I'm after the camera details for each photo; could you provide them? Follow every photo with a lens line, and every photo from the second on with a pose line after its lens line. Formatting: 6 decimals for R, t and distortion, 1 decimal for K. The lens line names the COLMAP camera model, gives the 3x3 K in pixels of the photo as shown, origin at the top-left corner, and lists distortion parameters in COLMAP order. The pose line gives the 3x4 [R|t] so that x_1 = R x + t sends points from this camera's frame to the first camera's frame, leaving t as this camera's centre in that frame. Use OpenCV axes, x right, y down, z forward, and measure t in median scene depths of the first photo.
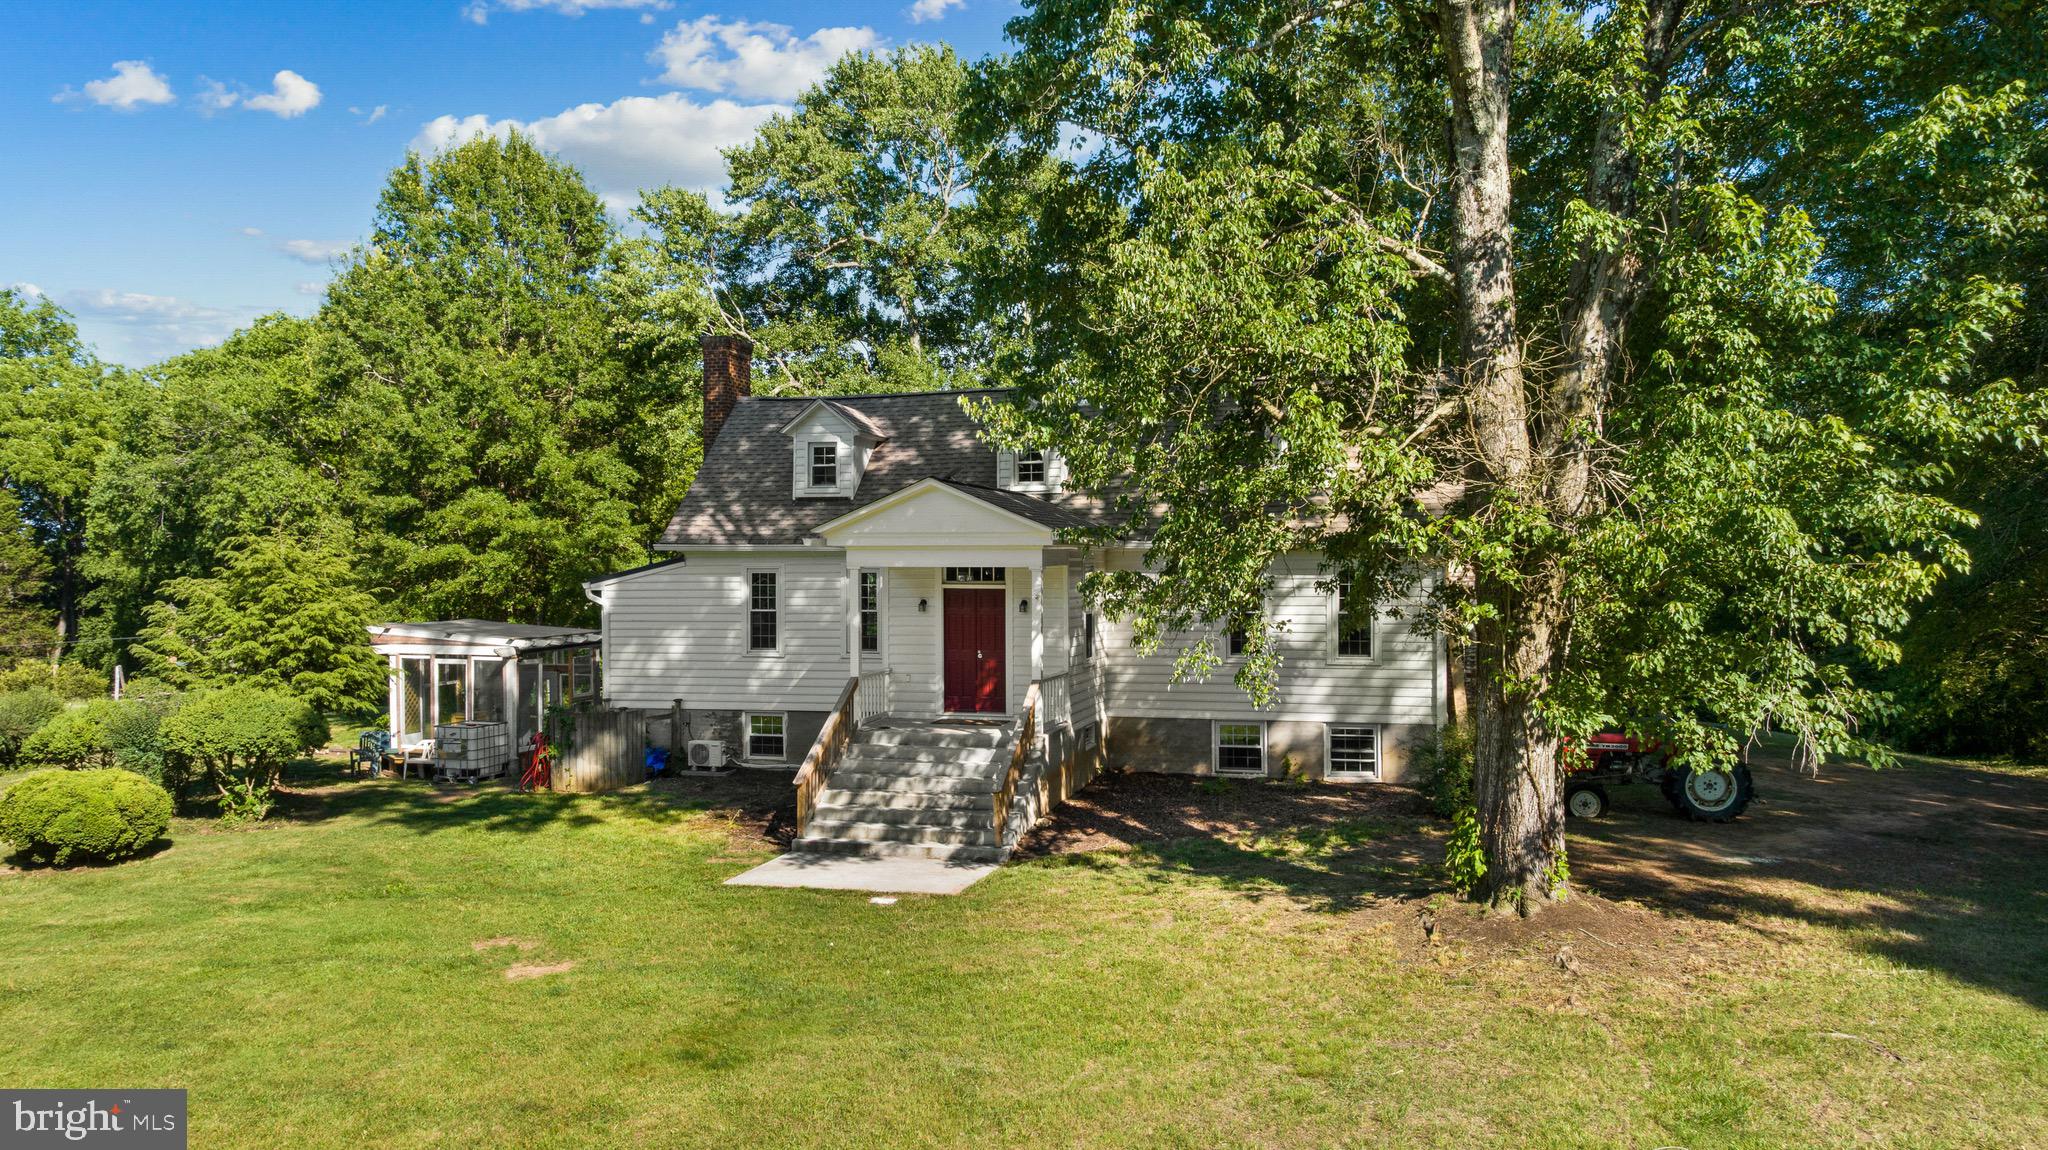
lens RADIAL K [[1418.0, 0, 1027.5], [0, 1418.0, 530.0], [0, 0, 1]] dist [-0.027621, -0.001507]
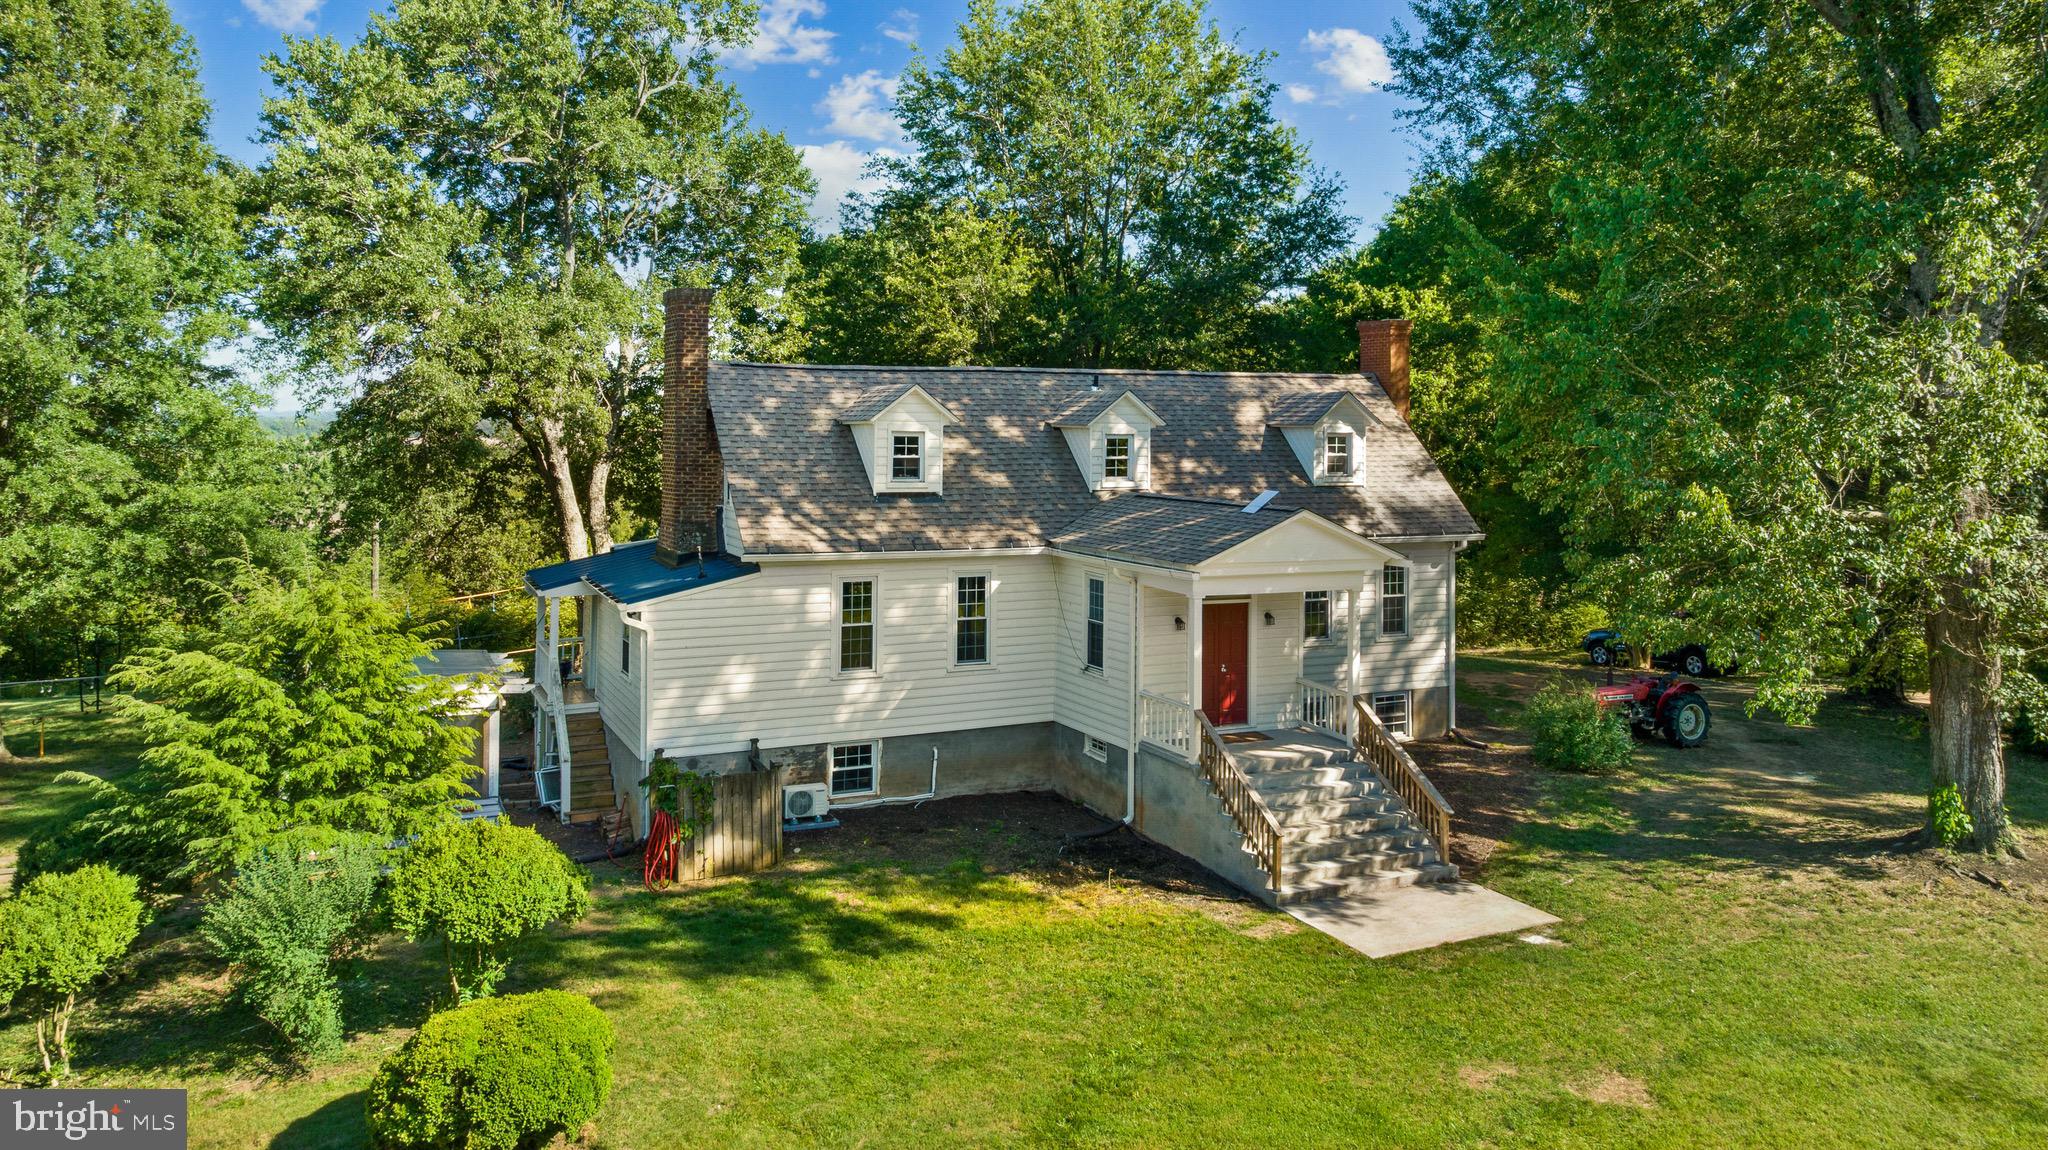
lens RADIAL K [[1469.1, 0, 1020.5], [0, 1469.1, 299.4], [0, 0, 1]] dist [-0.009272, -0.000953]
pose [[0.773803, 0.058086, 0.630758, -0.756348], [-0.023116, 0.997713, -0.063520, -0.097303], [-0.633005, 0.034571, 0.773376, 0.242123]]
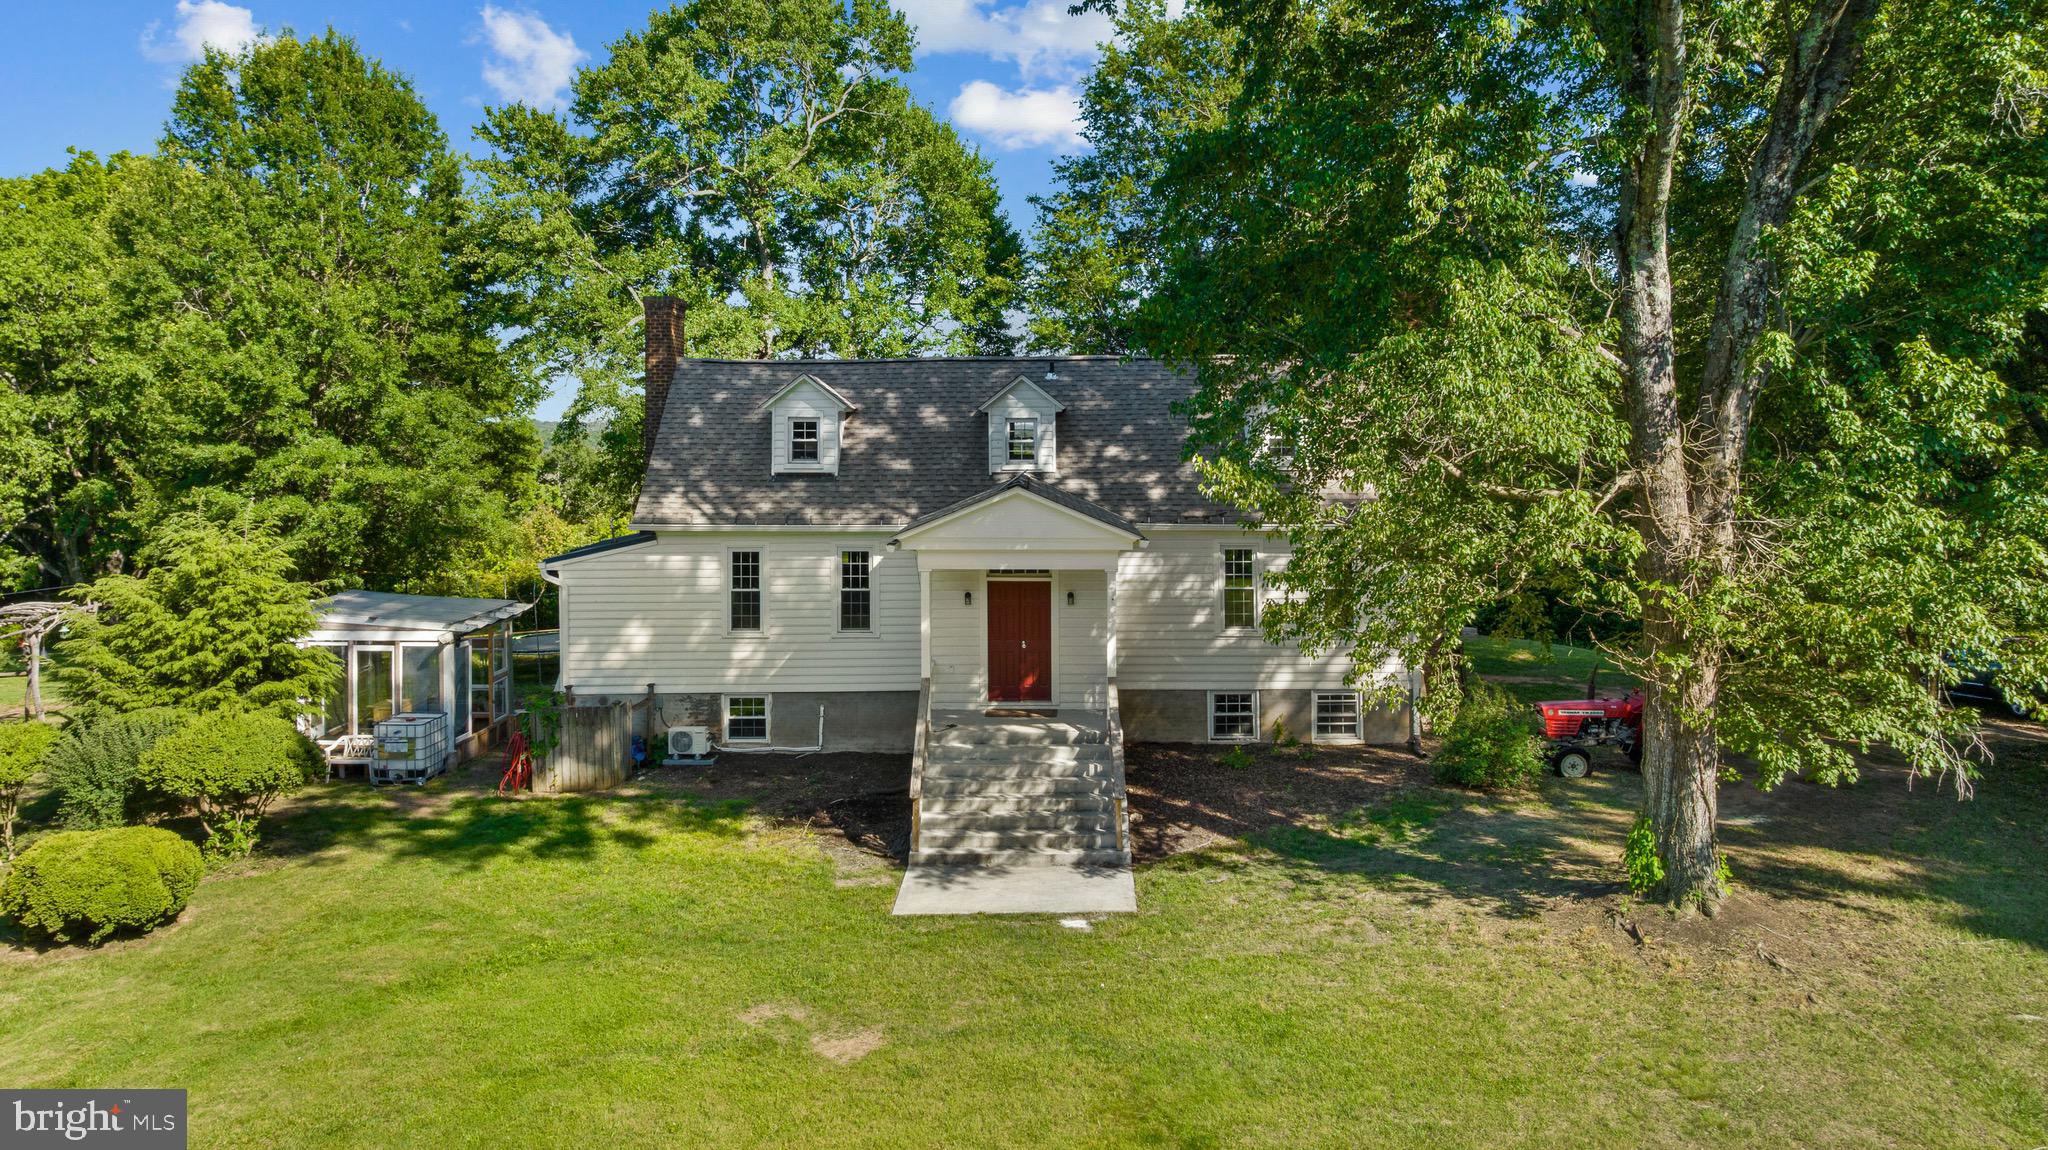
lens RADIAL K [[1461.3, 0, 1023.3], [0, 1461.3, 375.3], [0, 0, 1]] dist [-0.022123, 0.002271]
pose [[0.970441, 0.005781, 0.241268, -0.265728], [-0.002800, 0.999915, -0.012699, -0.086664], [-0.241321, 0.011648, 0.970375, -0.029057]]
